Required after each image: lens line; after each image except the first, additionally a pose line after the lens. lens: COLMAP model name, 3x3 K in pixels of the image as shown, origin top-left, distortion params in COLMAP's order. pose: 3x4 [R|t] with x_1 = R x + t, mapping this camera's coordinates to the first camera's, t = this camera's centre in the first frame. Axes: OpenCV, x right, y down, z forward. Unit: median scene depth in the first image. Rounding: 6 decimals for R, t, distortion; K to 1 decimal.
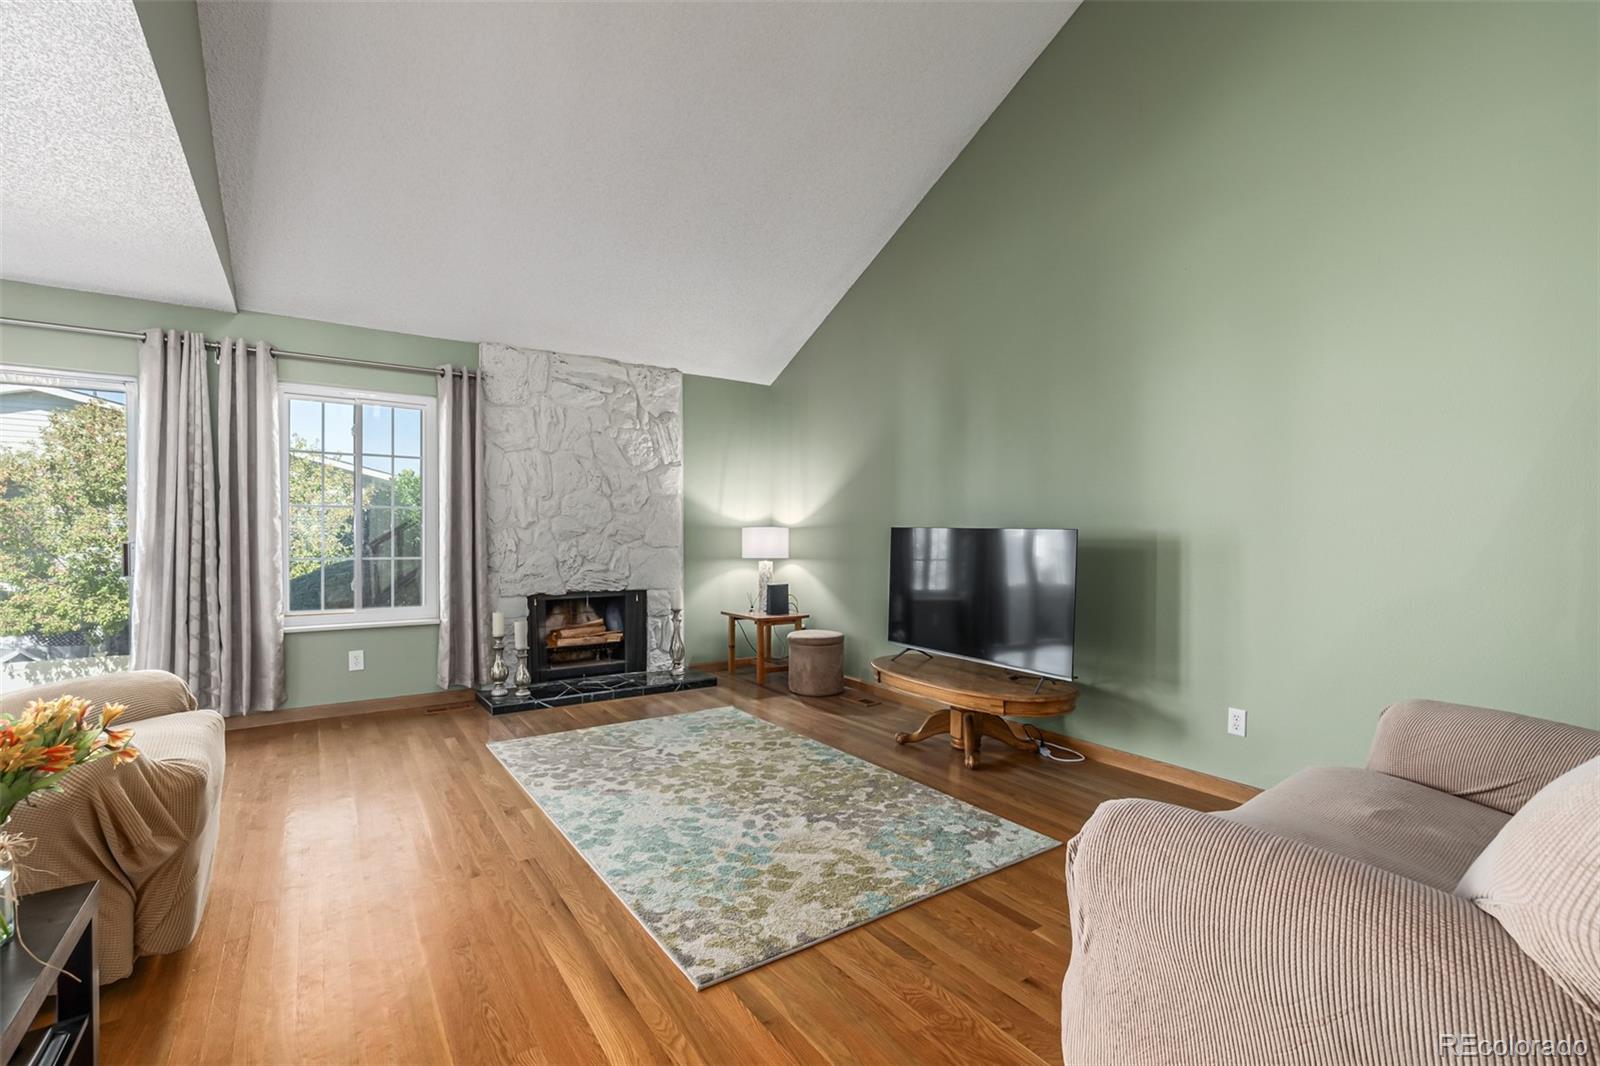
lens RADIAL K [[689.6, 0, 776.2], [0, 689.6, 531.7], [0, 0, 1]] dist [0.001705, -0.000282]
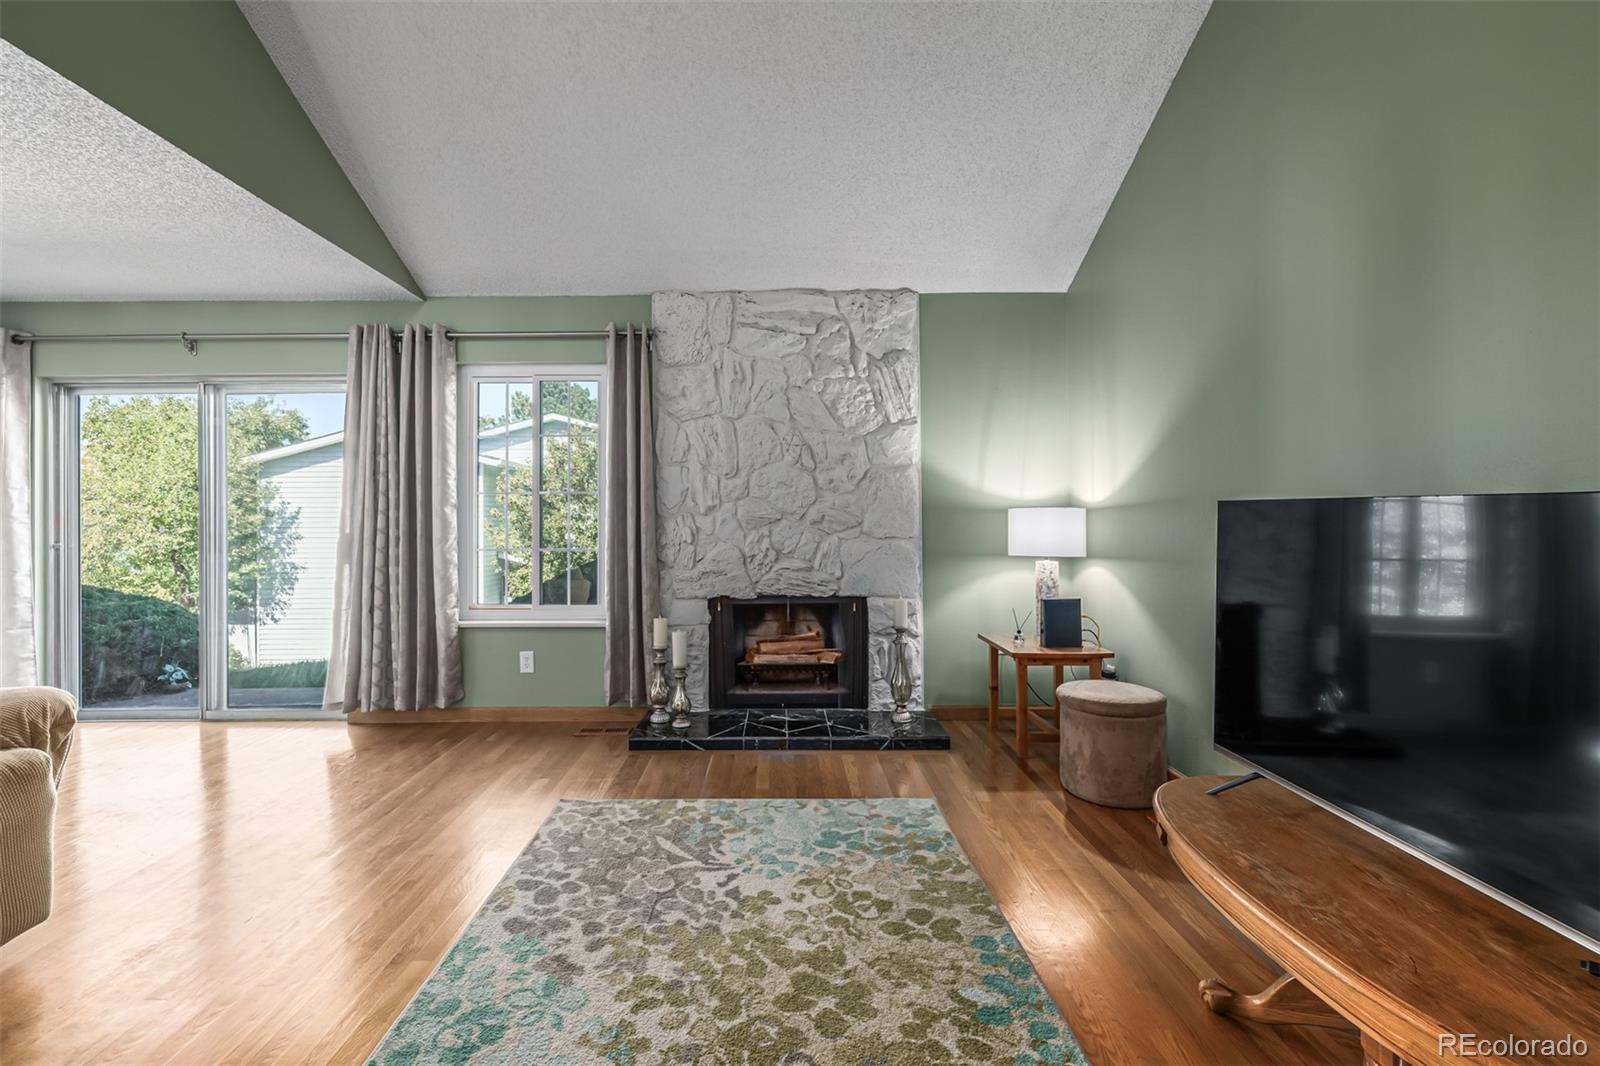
lens RADIAL K [[682.6, 0, 779.2], [0, 682.6, 513.0], [0, 0, 1]] dist [0.001669, 0.000694]
pose [[0.832258, -0.013771, -0.554217, 0.187847], [0.009698, 0.999900, -0.010282, 0.003192], [0.554303, 0.003183, 0.832309, 0.481630]]
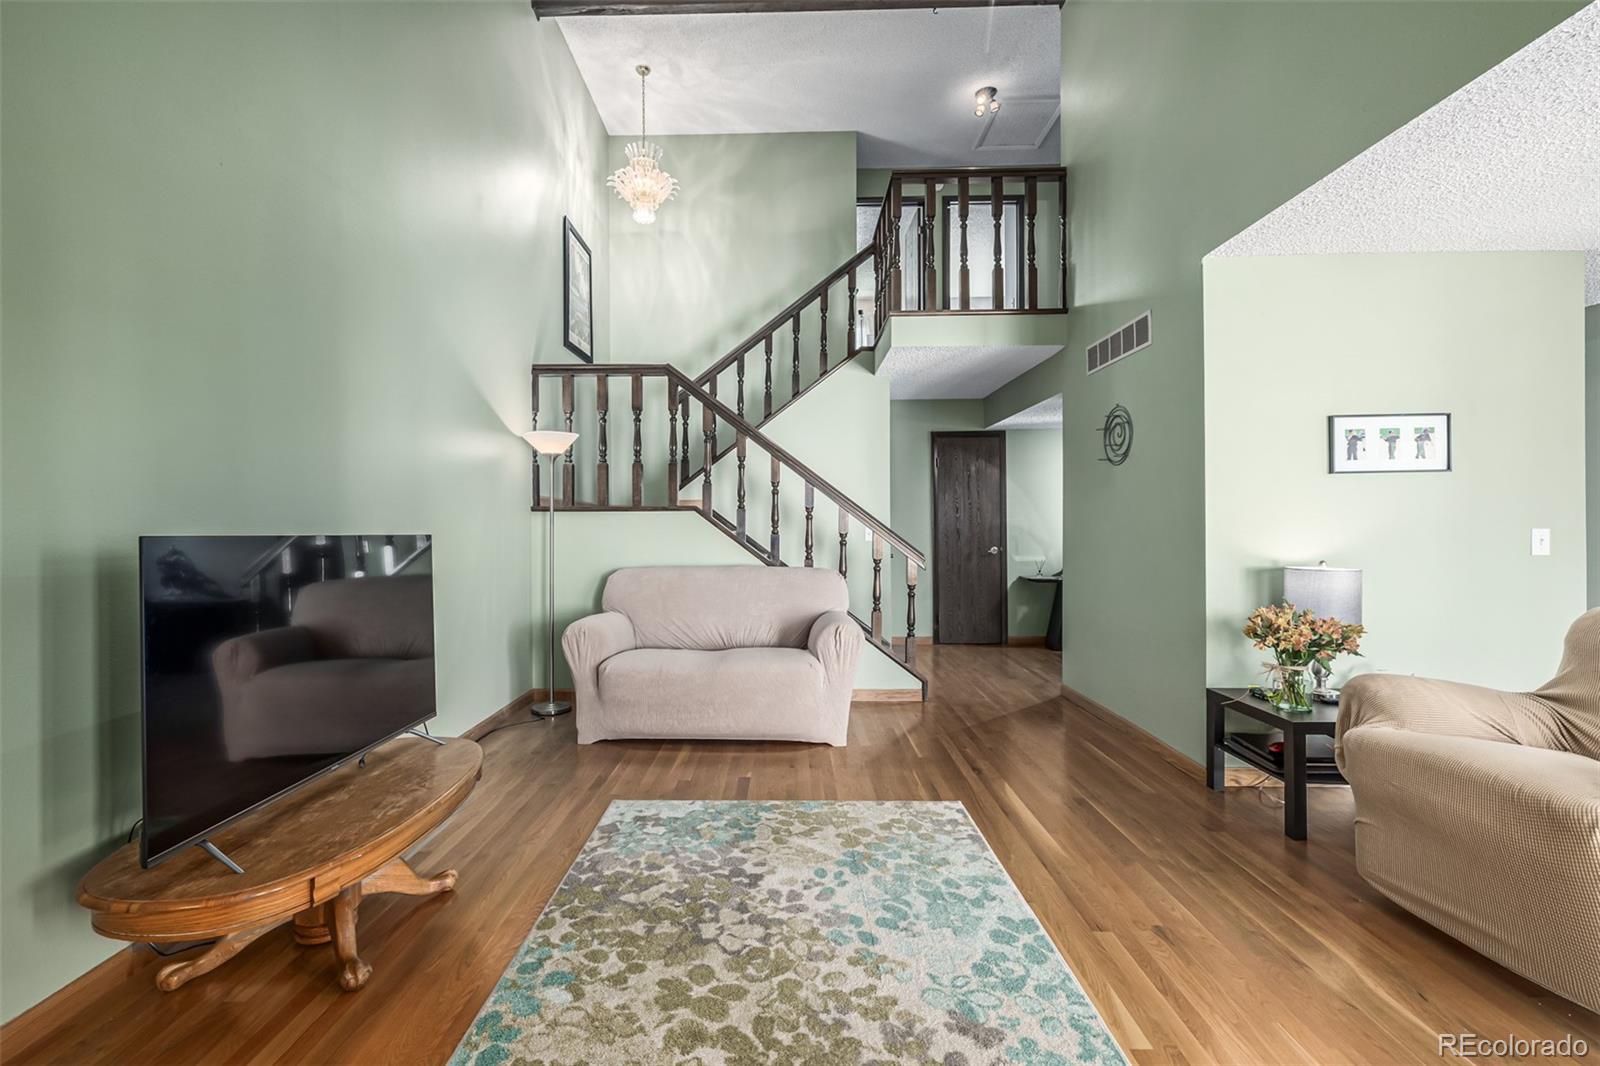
lens RADIAL K [[685.3, 0, 769.3], [0, 685.3, 529.0], [0, 0, 1]] dist [0.000866, 0.000238]
pose [[-0.812281, 0.000658, 0.583265, -0.319743], [0.005591, 0.999962, 0.006658, -0.013220], [-0.583239, 0.008669, -0.812254, 1.175829]]
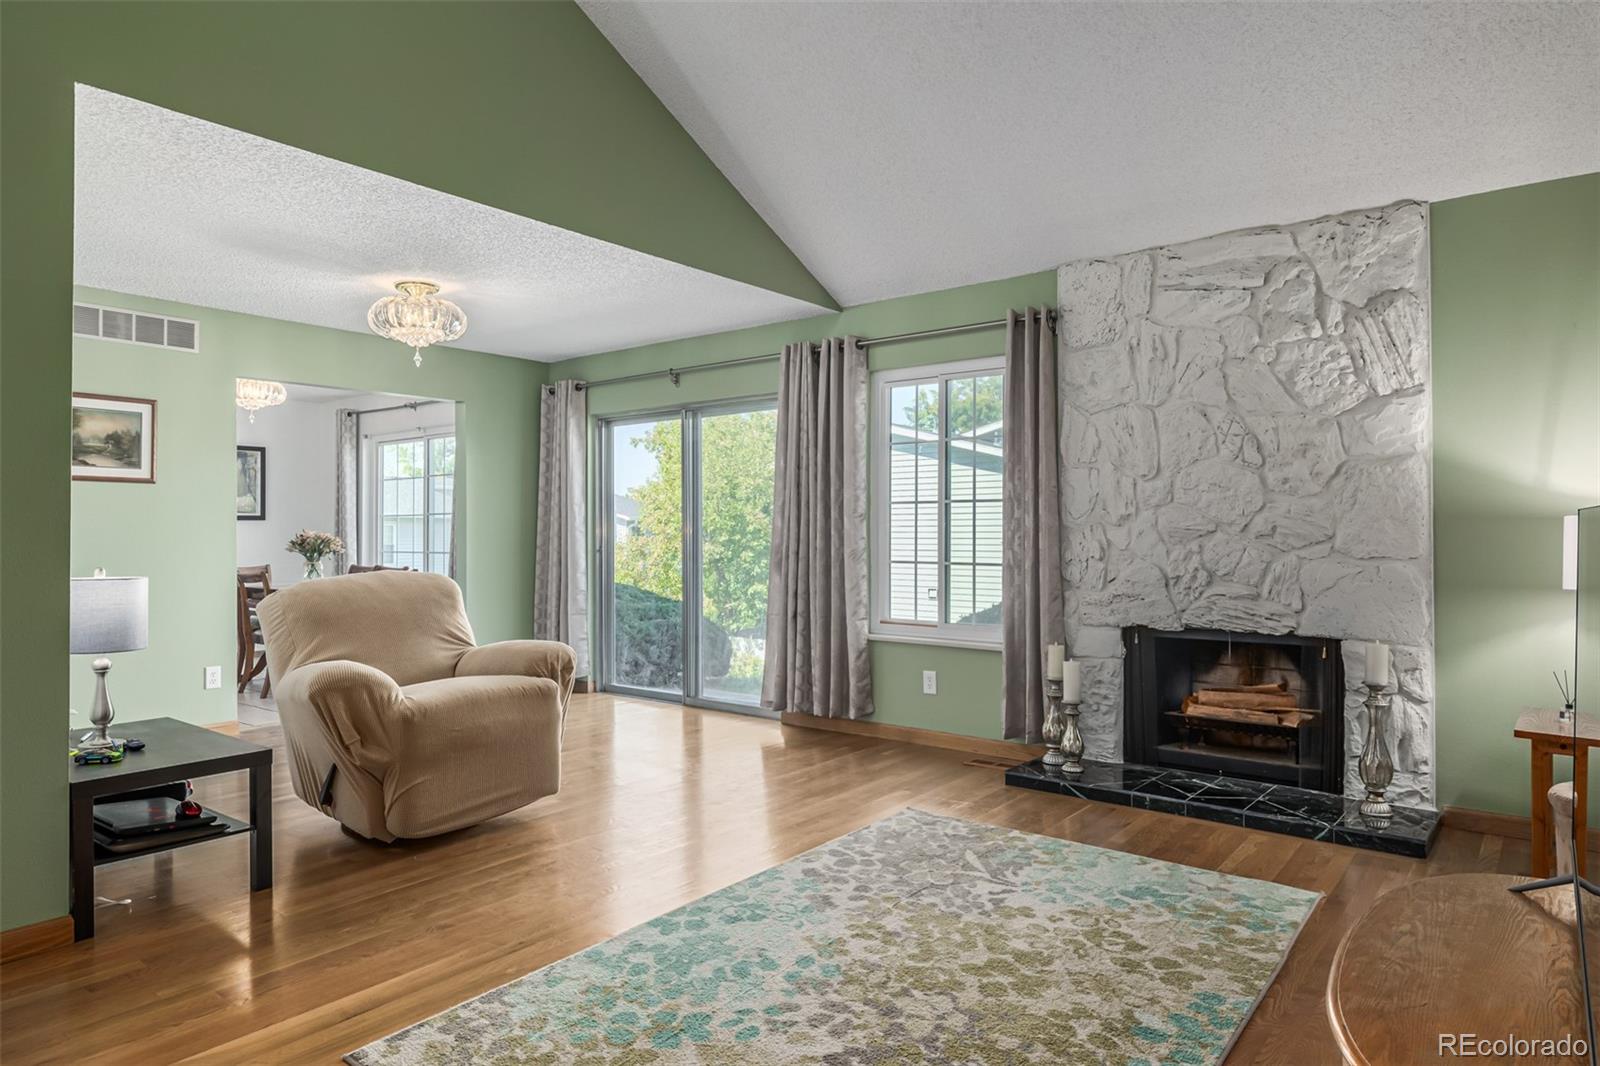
lens RADIAL K [[979.7, 0, 782.1], [0, 979.7, 518.1], [0, 0, 1]] dist [-0.000589, 0.000401]
pose [[0.300774, -0.017240, -0.953539, 0.548971], [0.004316, 0.999851, -0.016716, 0.003581], [0.953686, 0.000912, 0.300804, 0.510582]]
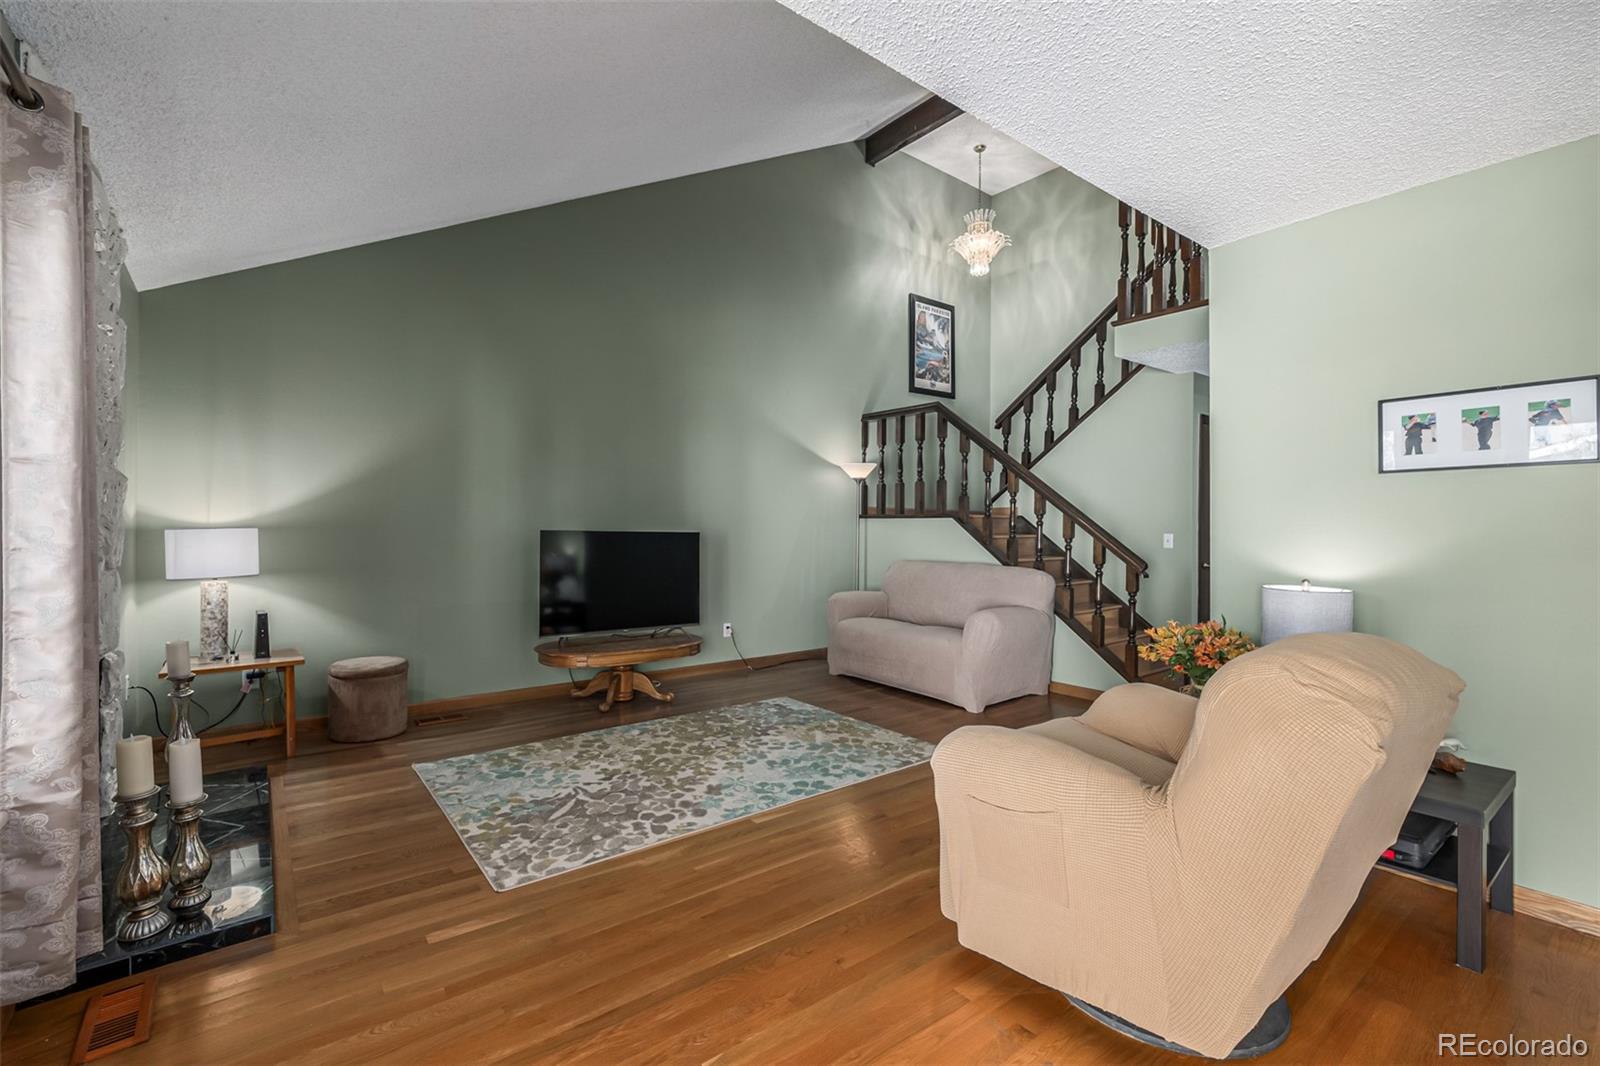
lens RADIAL K [[685.3, 0, 769.3], [0, 685.3, 529.0], [0, 0, 1]] dist [0.000866, 0.000238]
pose [[-0.050467, -0.004166, 0.998717, -0.979272], [-0.006745, 0.999970, 0.003830, -0.015879], [-0.998703, -0.006543, -0.050494, 0.749635]]
